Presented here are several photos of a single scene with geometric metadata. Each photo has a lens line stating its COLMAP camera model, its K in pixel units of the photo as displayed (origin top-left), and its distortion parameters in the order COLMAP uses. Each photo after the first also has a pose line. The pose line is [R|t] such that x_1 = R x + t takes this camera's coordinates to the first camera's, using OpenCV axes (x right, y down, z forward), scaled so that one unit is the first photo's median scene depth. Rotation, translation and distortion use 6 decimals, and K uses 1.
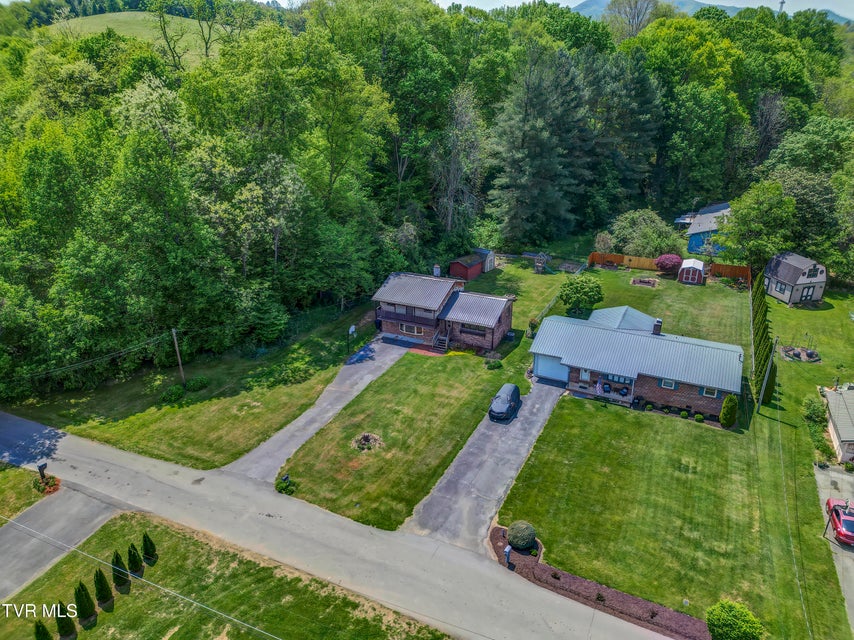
lens RADIAL K [[591.2, 0, 424.1], [0, 591.2, 321.7], [0, 0, 1]] dist [0.085101, -0.097559]
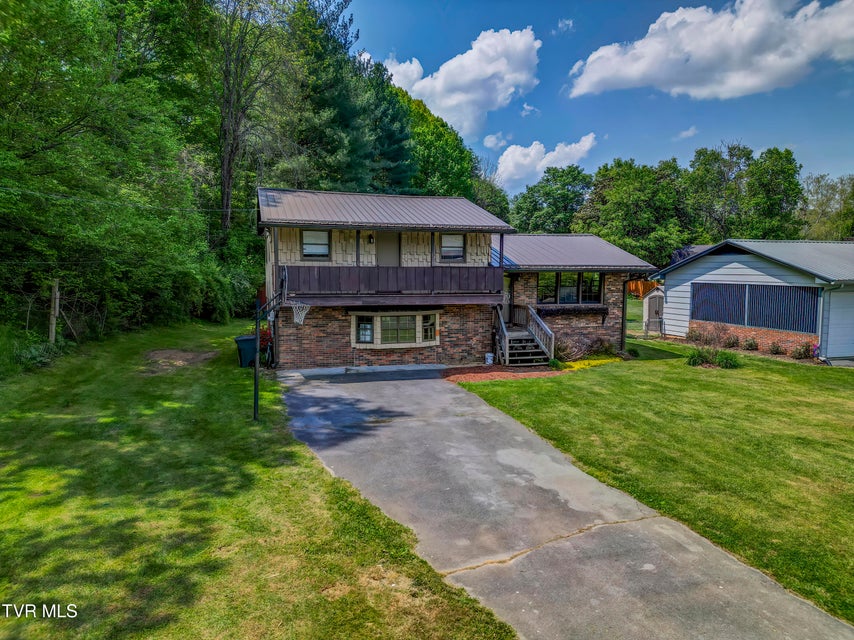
lens RADIAL K [[594.2, 0, 423.2], [0, 594.2, 321.2], [0, 0, 1]] dist [0.085187, -0.093431]
pose [[0.741494, -0.042338, 0.669622, -0.264560], [0.261424, 0.937367, -0.230218, 0.099410], [-0.617935, 0.345761, 0.706120, 0.980000]]
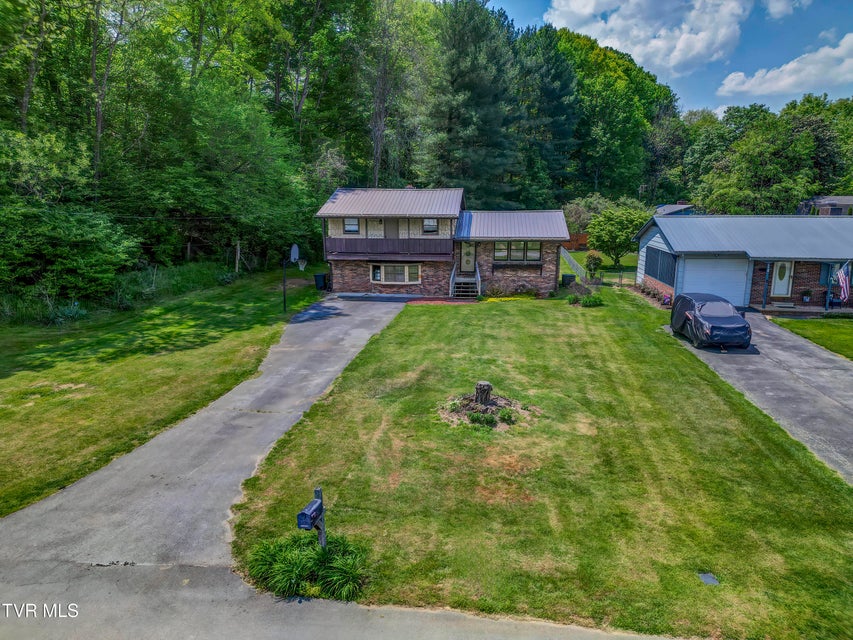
lens RADIAL K [[593.5, 0, 422.7], [0, 593.5, 321.2], [0, 0, 1]] dist [0.085187, -0.093431]
pose [[0.945758, -0.051577, 0.320751, -0.211877], [0.121380, 0.971915, -0.201613, 0.201189], [-0.301344, 0.229610, 0.925457, 0.651346]]
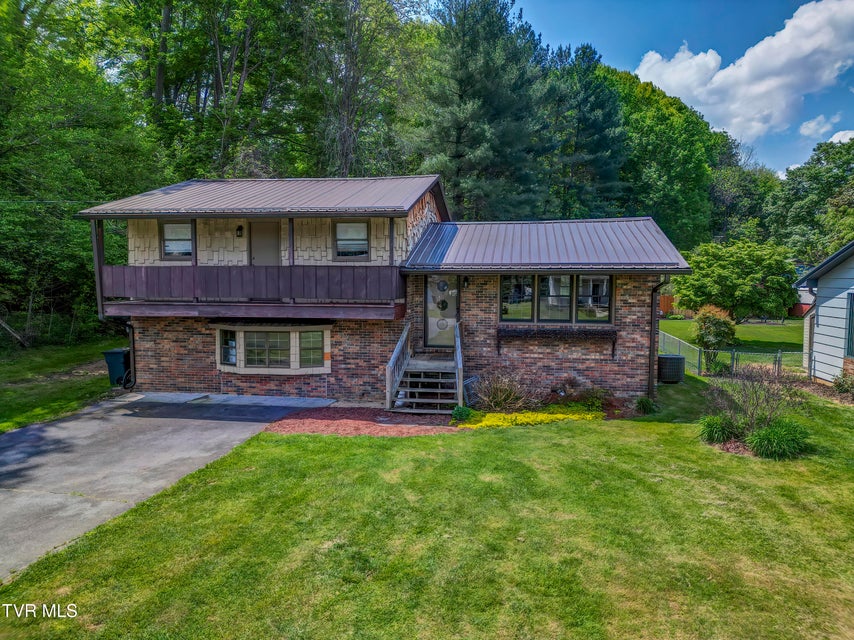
lens RADIAL K [[592.5, 0, 427.0], [0, 592.5, 320.0], [0, 0, 1]] dist [0.072276, -0.064690]
pose [[0.960371, -0.005020, 0.278681, -0.035334], [0.100409, 0.938938, -0.329109, 0.101840], [-0.260013, 0.344049, 0.902233, 0.975172]]
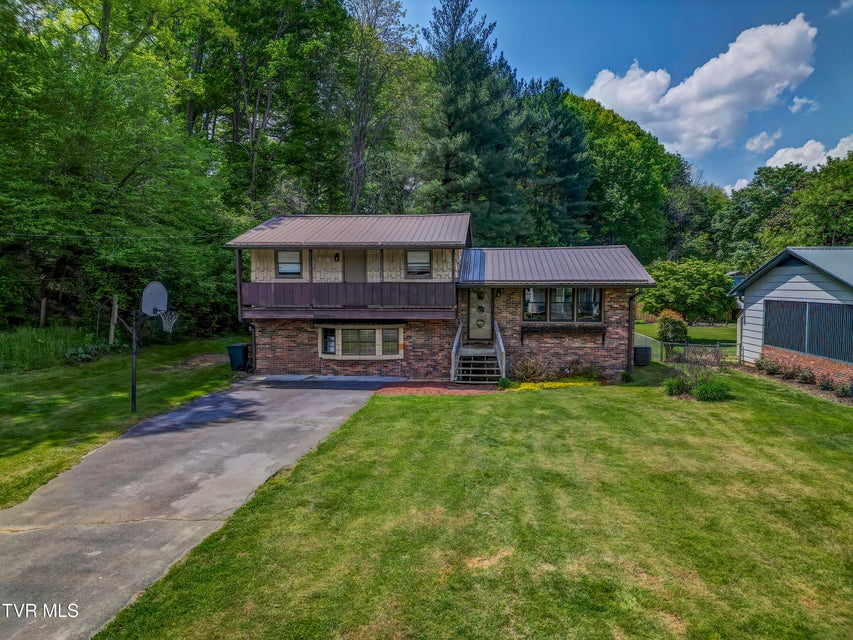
lens RADIAL K [[590.5, 0, 423.6], [0, 590.5, 321.7], [0, 0, 1]] dist [0.085101, -0.097559]
pose [[0.943448, -0.007258, 0.331441, -0.117475], [0.124688, 0.934121, -0.334470, 0.137674], [-0.307179, 0.356882, 0.882200, 0.892222]]
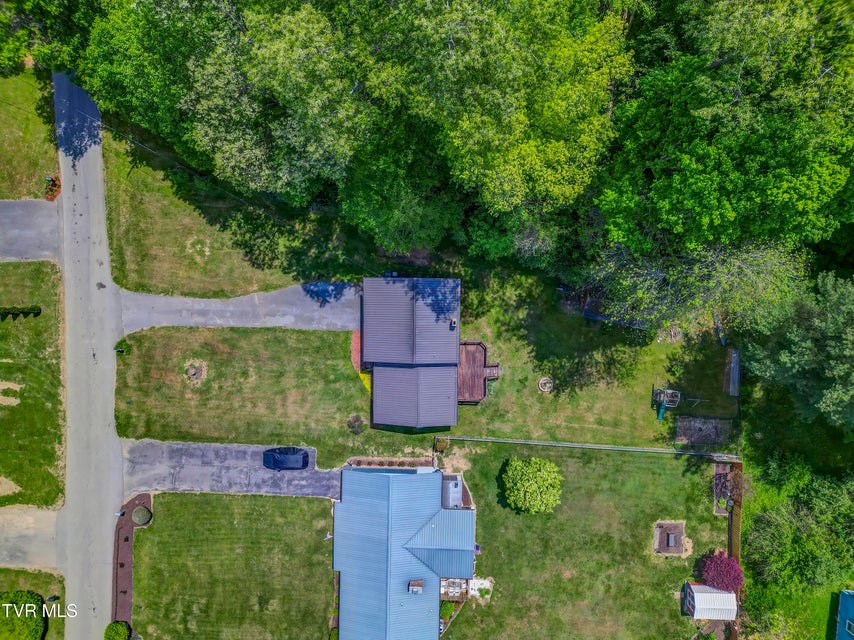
lens RADIAL K [[594.2, 0, 423.2], [0, 594.2, 321.2], [0, 0, 1]] dist [0.085187, -0.093431]
pose [[0.420293, 0.907286, 0.013665, -0.008436], [-0.333614, 0.140504, 0.932180, -1.066688], [0.843834, -0.396348, 0.361736, 0.916841]]
